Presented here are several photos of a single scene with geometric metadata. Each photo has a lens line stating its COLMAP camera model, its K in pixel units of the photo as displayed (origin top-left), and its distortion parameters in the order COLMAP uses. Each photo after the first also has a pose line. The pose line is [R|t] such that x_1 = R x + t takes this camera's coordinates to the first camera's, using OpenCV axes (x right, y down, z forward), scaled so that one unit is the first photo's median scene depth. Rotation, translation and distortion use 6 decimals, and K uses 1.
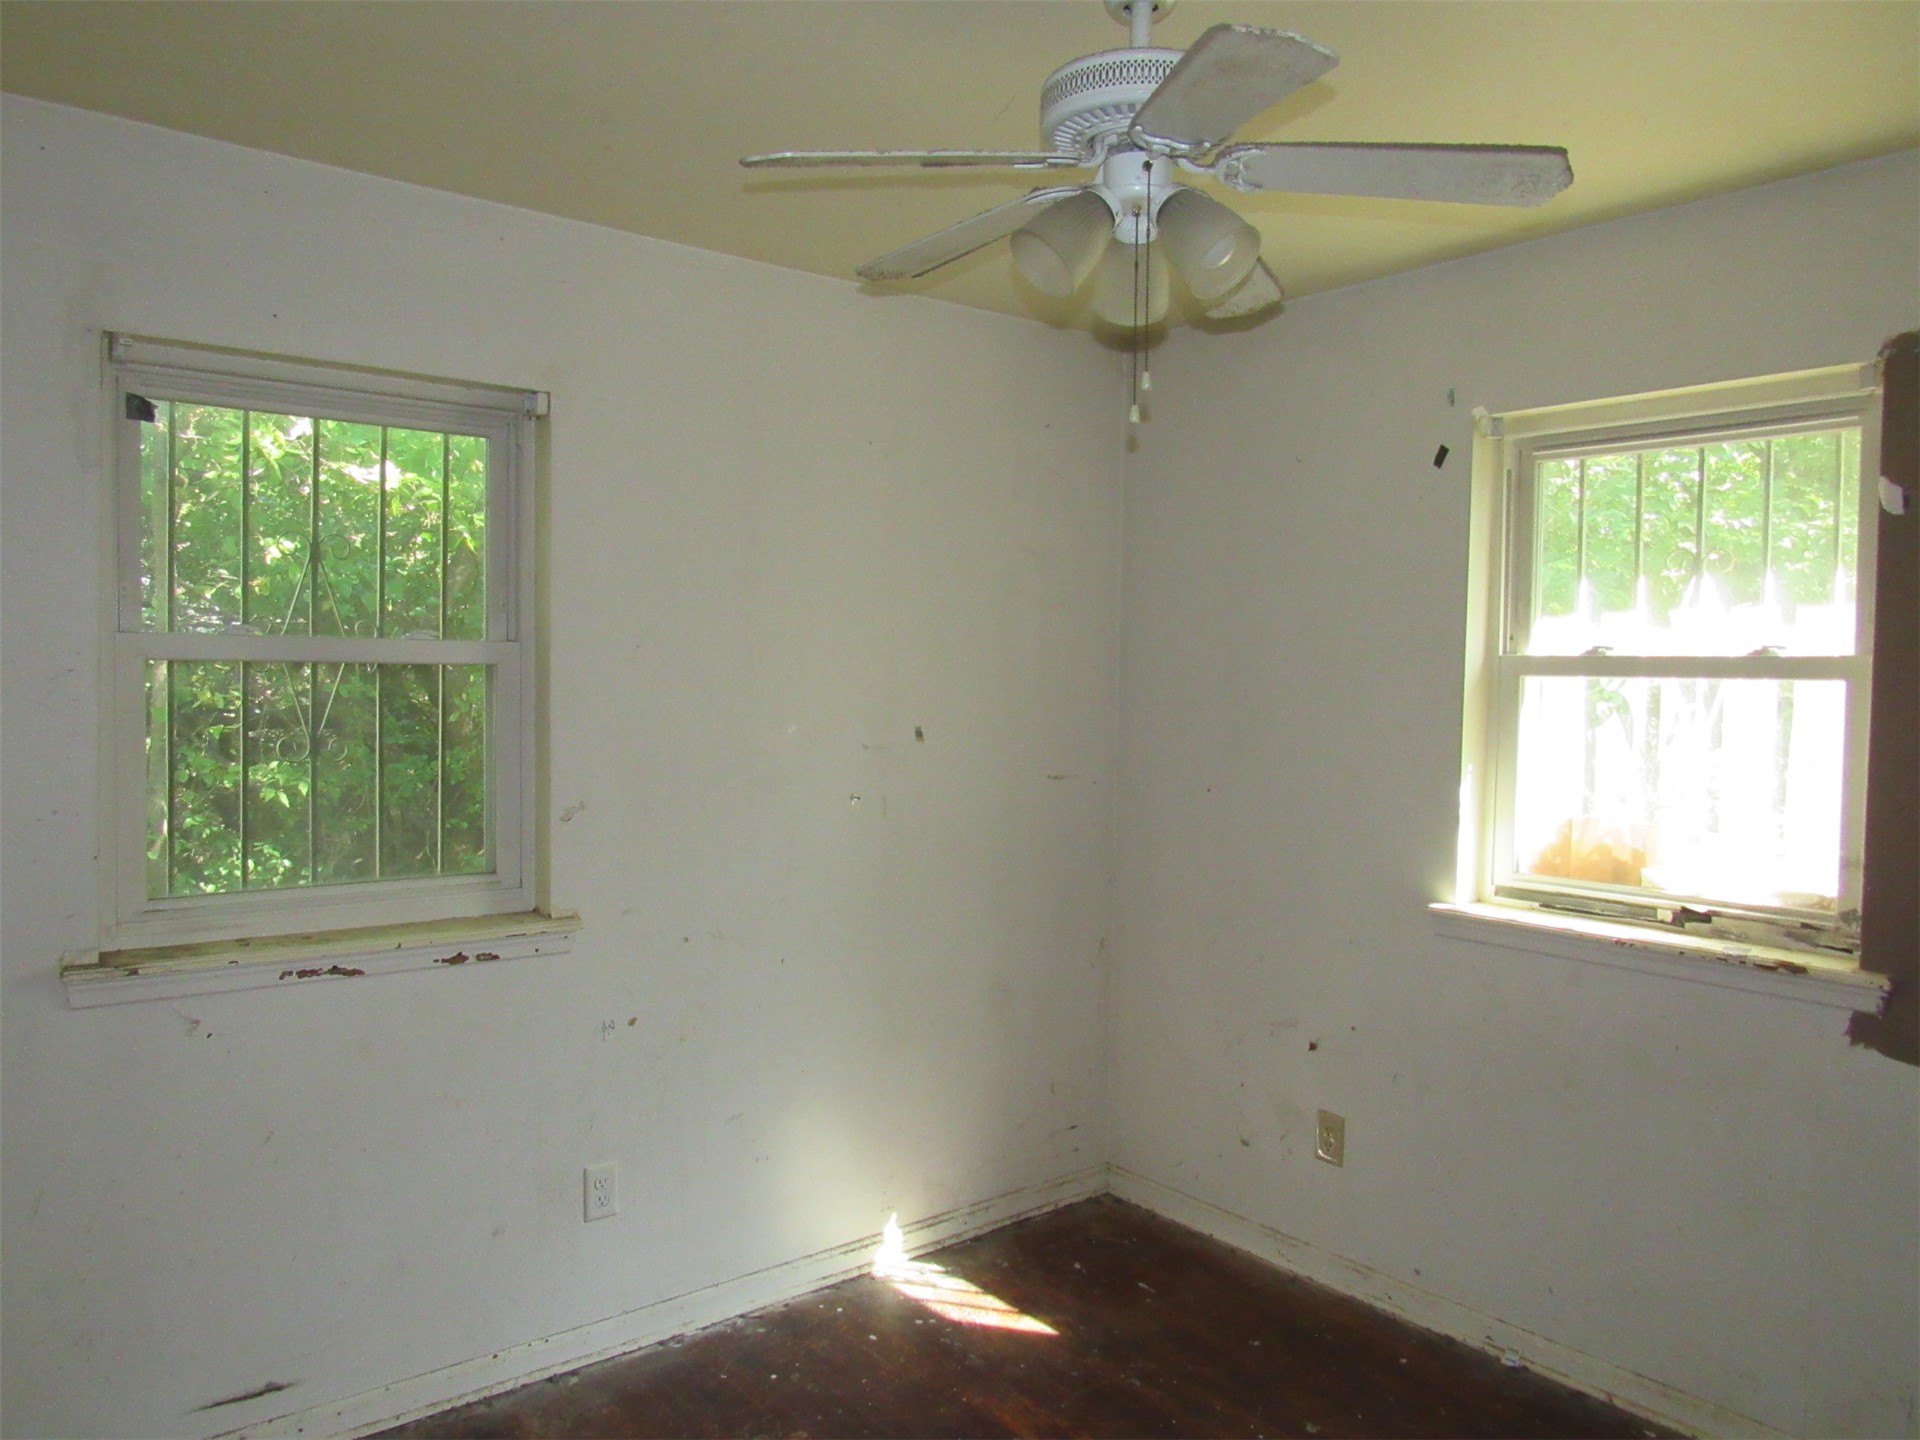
lens RADIAL K [[1381.6, 0, 960.0], [0, 1381.6, 720.0], [0, 0, 1]] dist [-0.026472, 0.004781]
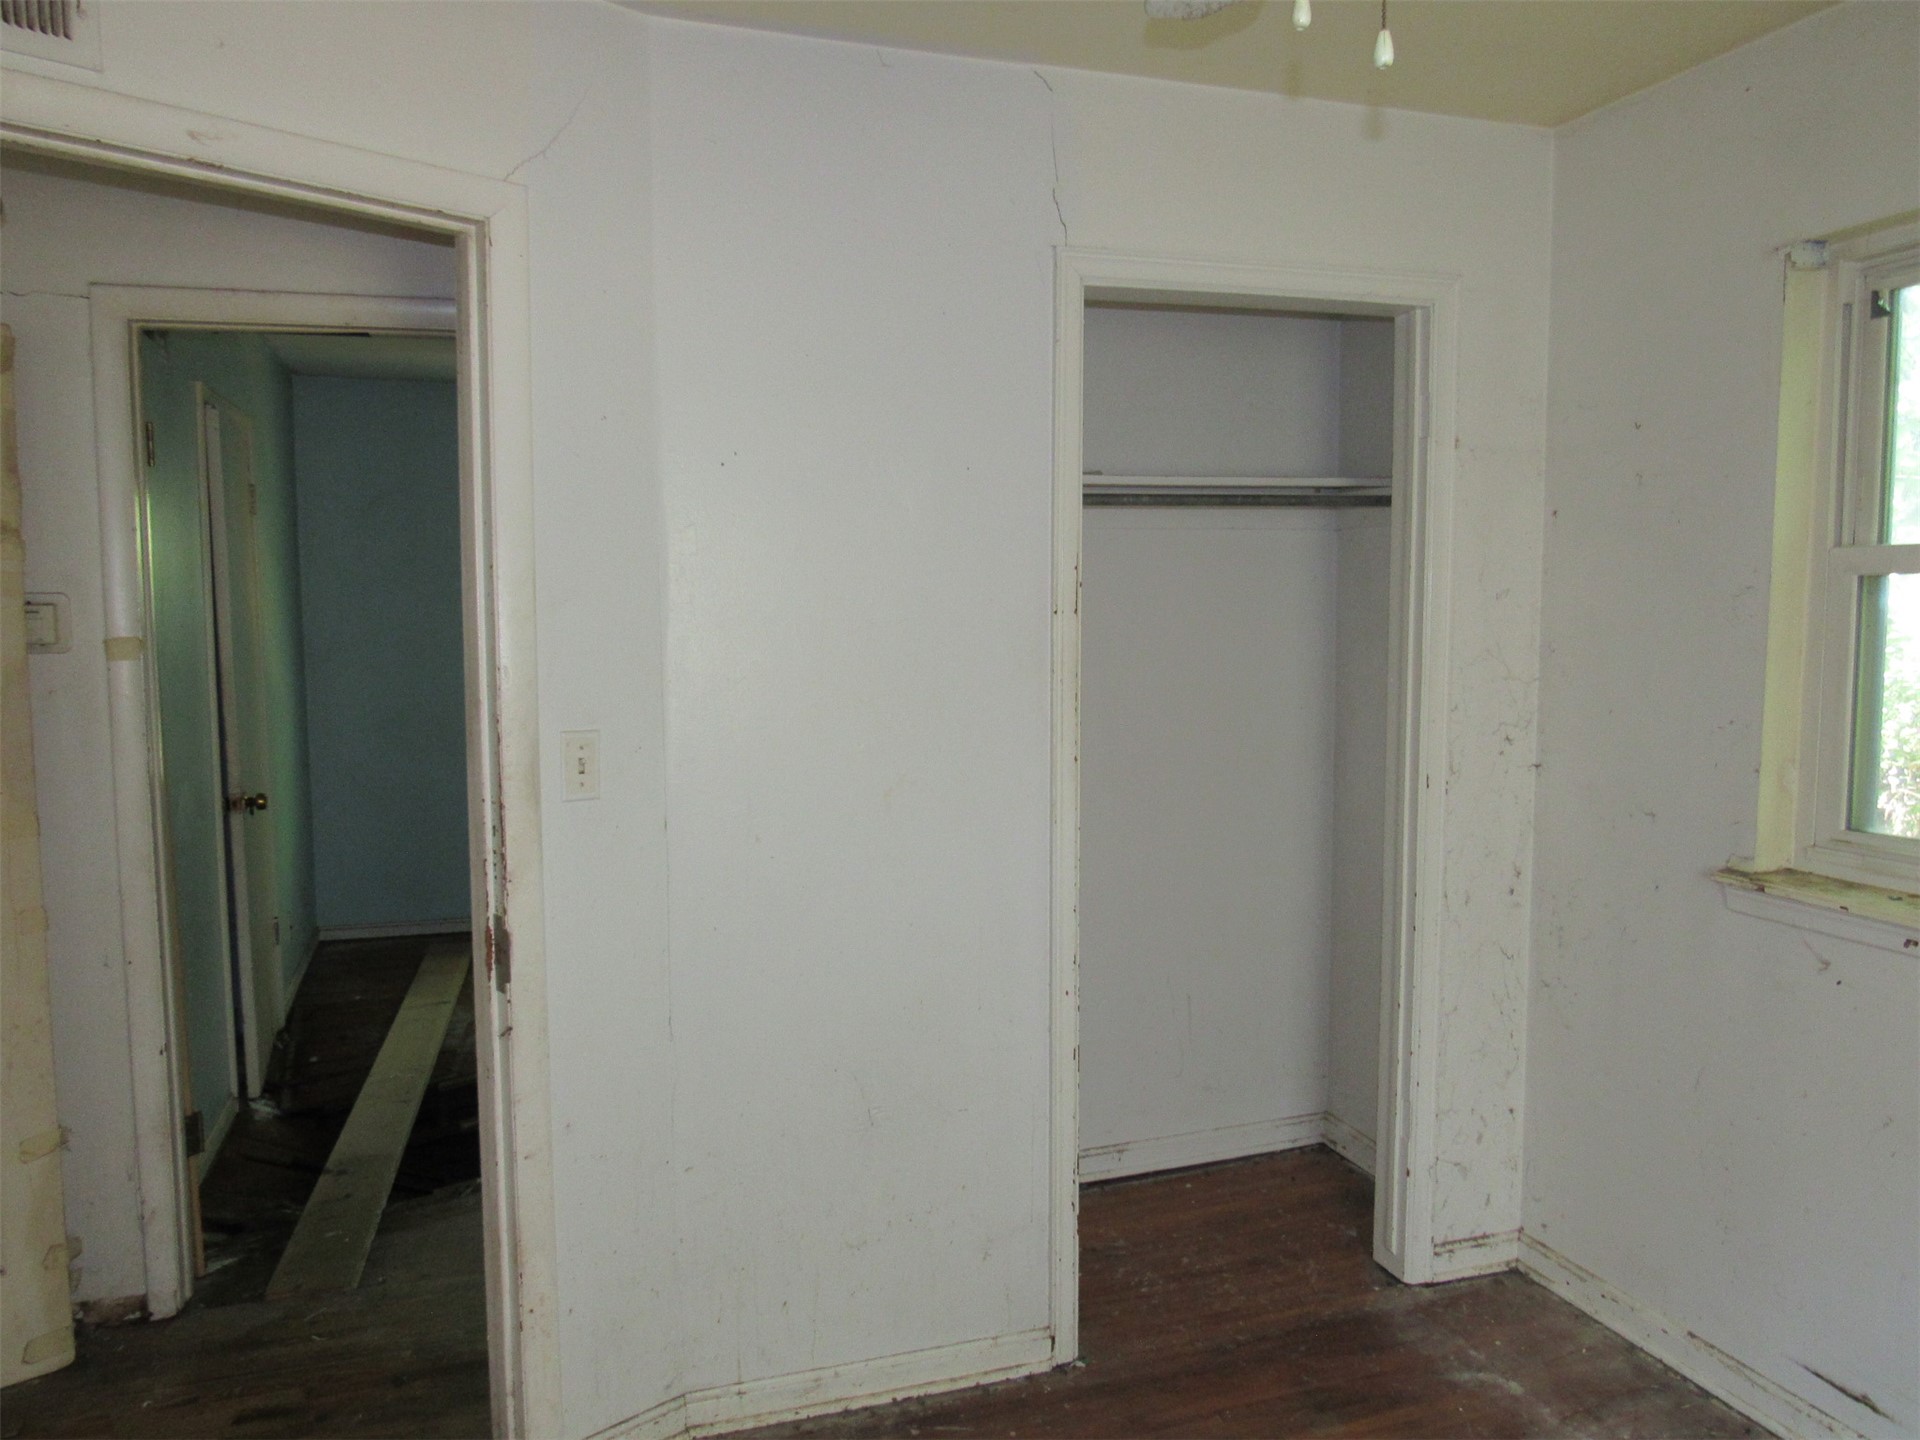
lens RADIAL K [[1381.6, 0, 960.0], [0, 1381.6, 720.0], [0, 0, 1]] dist [-0.026472, 0.004781]
pose [[-0.359459, 0.061820, -0.931111, 0.480417], [-0.034717, 0.996226, 0.079546, 0.000904], [0.932515, 0.060919, -0.355957, 0.715819]]
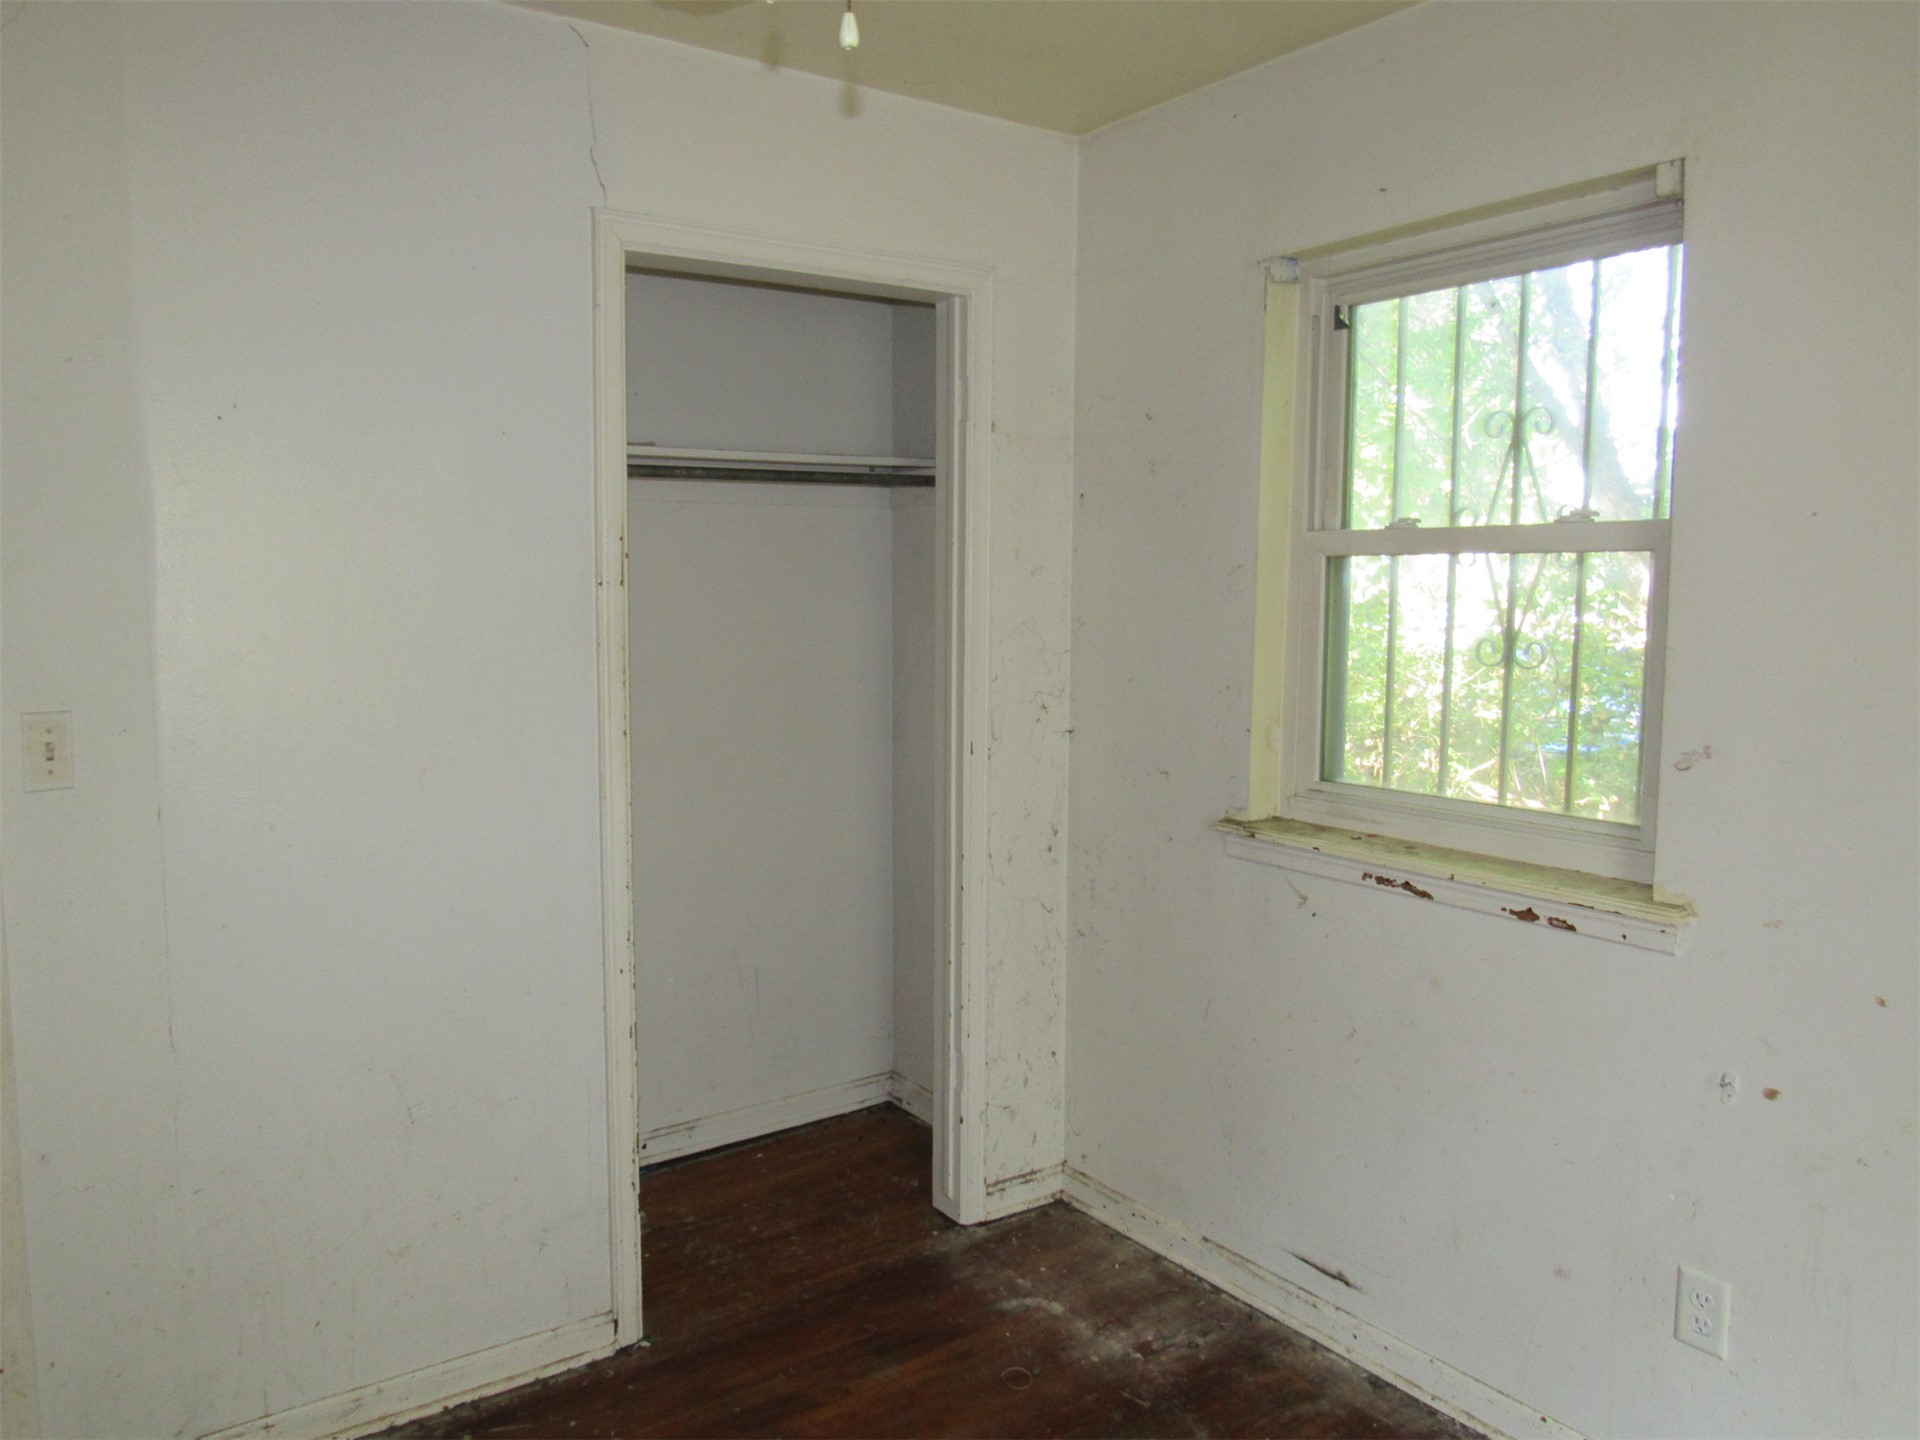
lens RADIAL K [[1381.6, 0, 960.0], [0, 1381.6, 720.0], [0, 0, 1]] dist [-0.026472, 0.004781]
pose [[-0.073369, 0.078185, -0.994235, 0.479410], [-0.041332, 0.995827, 0.081360, 0.006471], [0.996448, 0.047063, -0.069831, 0.745372]]
